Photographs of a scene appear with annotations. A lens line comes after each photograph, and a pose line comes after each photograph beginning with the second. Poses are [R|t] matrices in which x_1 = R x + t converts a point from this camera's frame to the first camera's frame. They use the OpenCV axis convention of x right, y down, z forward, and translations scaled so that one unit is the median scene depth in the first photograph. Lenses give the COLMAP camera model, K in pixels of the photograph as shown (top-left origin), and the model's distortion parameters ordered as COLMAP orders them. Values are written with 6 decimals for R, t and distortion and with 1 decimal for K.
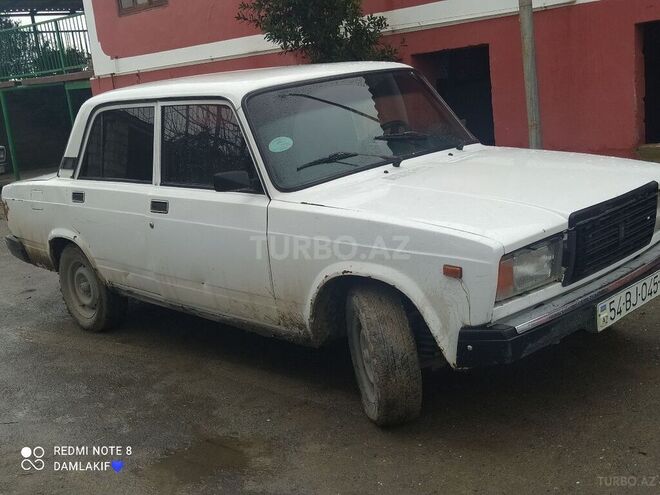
lens RADIAL K [[809.9, 0, 330.0], [0, 809.9, 247.5], [0, 0, 1]] dist [0.120967, -0.204999]
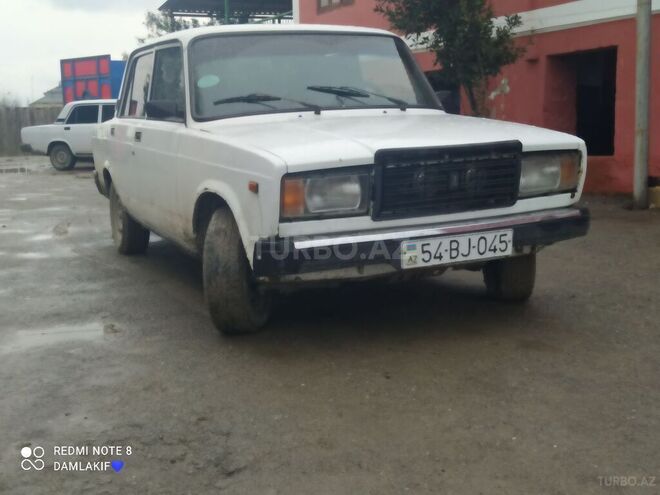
lens RADIAL K [[809.9, 0, 330.0], [0, 809.9, 247.5], [0, 0, 1]] dist [0.120967, -0.204999]
pose [[0.941709, 0.134403, -0.308415, 0.500329], [-0.142054, 0.989856, -0.002379, 0.082536], [0.304966, 0.046052, 0.951249, -0.007691]]
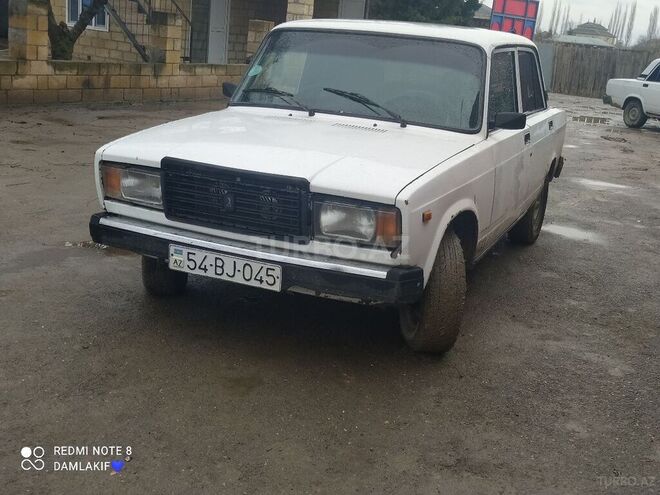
lens RADIAL K [[812.8, 0, 330.0], [0, 812.8, 247.5], [0, 0, 1]] dist [0.129200, -0.223003]
pose [[0.360670, 0.375654, -0.853698, 1.230649], [-0.319370, 0.909713, 0.265375, -0.265934], [0.876310, 0.176933, 0.448079, 0.614668]]
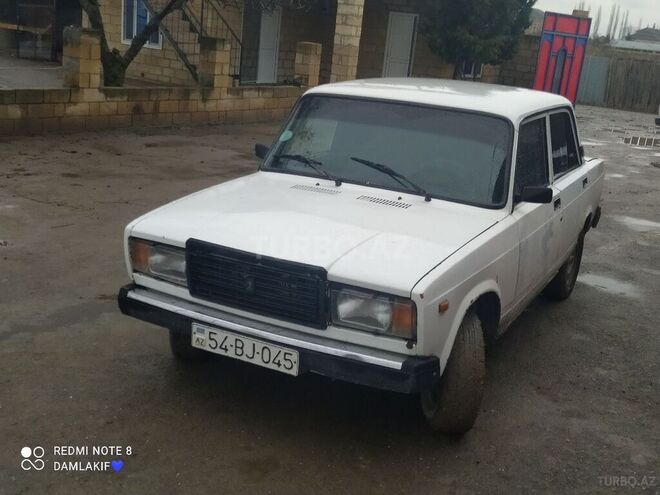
lens RADIAL K [[809.9, 0, 330.0], [0, 809.9, 247.5], [0, 0, 1]] dist [0.120967, -0.204999]
pose [[0.301126, 0.378524, -0.875239, 1.213521], [-0.319683, 0.904799, 0.281321, -0.370659], [0.898402, 0.195086, 0.393466, 0.625336]]
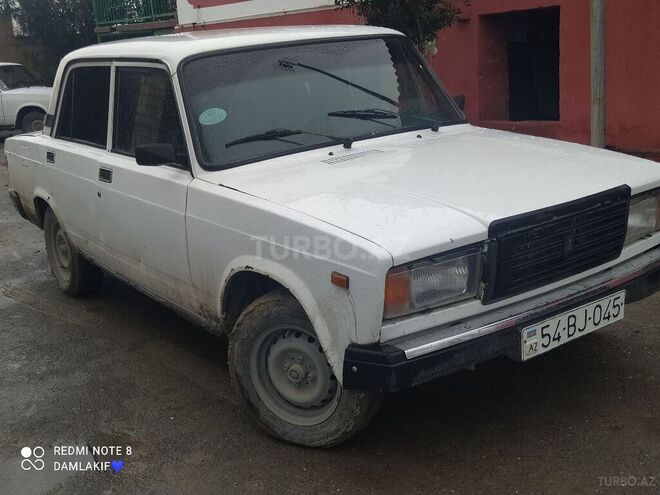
lens RADIAL K [[809.9, 0, 330.0], [0, 809.9, 247.5], [0, 0, 1]] dist [0.120967, -0.204999]
pose [[0.987723, 0.072925, -0.138148, 0.214852], [-0.065259, 0.996109, 0.059236, -0.046648], [0.141930, -0.049494, 0.988639, 0.122646]]
